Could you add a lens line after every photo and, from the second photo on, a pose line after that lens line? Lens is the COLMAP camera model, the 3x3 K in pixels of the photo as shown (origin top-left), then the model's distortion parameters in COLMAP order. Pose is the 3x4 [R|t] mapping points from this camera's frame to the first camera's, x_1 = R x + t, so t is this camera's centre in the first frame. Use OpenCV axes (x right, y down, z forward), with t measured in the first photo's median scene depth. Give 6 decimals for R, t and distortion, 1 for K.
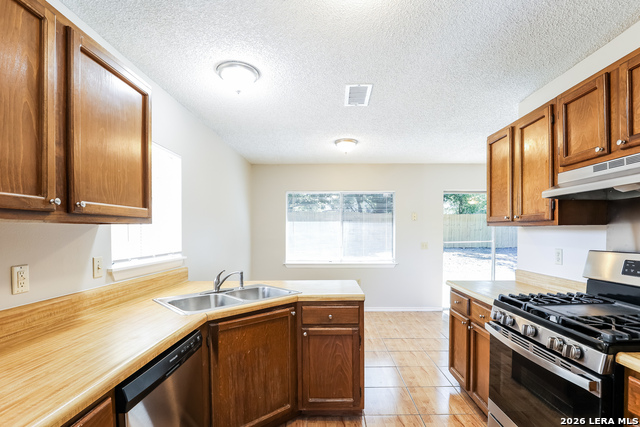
lens RADIAL K [[306.8, 0, 324.1], [0, 306.8, 220.7], [0, 0, 1]] dist [-0.028375, 0.001153]
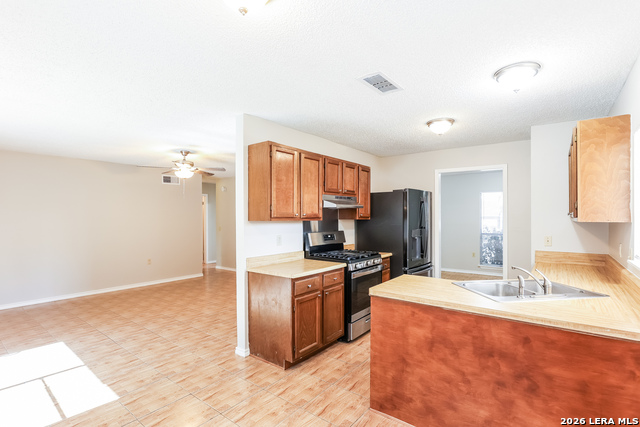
lens RADIAL K [[306.8, 0, 324.1], [0, 306.8, 220.7], [0, 0, 1]] dist [-0.028375, 0.001153]
pose [[-0.805379, -0.004689, 0.592742, -0.386376], [-0.011732, 0.999899, -0.008030, 0.028296], [-0.592645, -0.013421, -0.805352, 2.203965]]
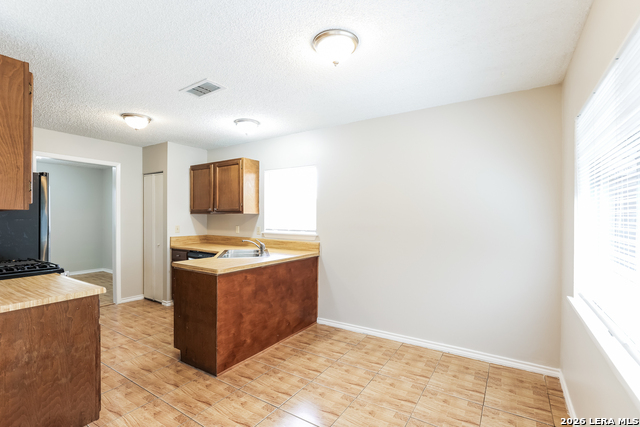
lens RADIAL K [[306.8, 0, 324.1], [0, 306.8, 220.7], [0, 0, 1]] dist [-0.028375, 0.001153]
pose [[-0.527631, 0.013521, -0.849366, 0.921296], [0.022255, 0.999750, 0.002090, 0.065636], [0.849182, -0.017800, -0.527800, 2.264709]]
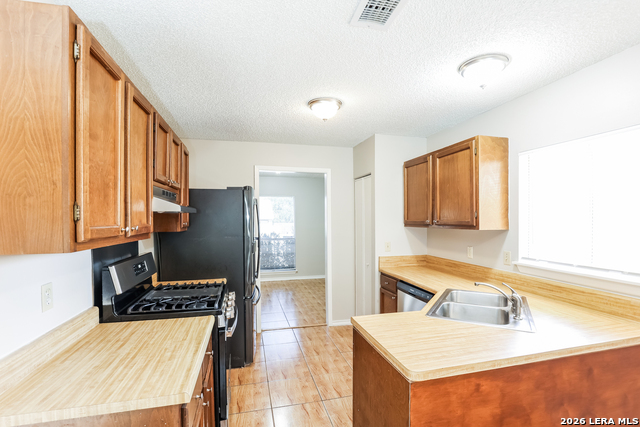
lens RADIAL K [[306.8, 0, 324.1], [0, 306.8, 220.7], [0, 0, 1]] dist [-0.028375, 0.001153]
pose [[-0.963524, 0.010840, -0.267403, 0.409810], [0.015366, 0.999772, -0.014838, -0.014624], [0.267181, -0.018405, -0.963470, 1.755200]]
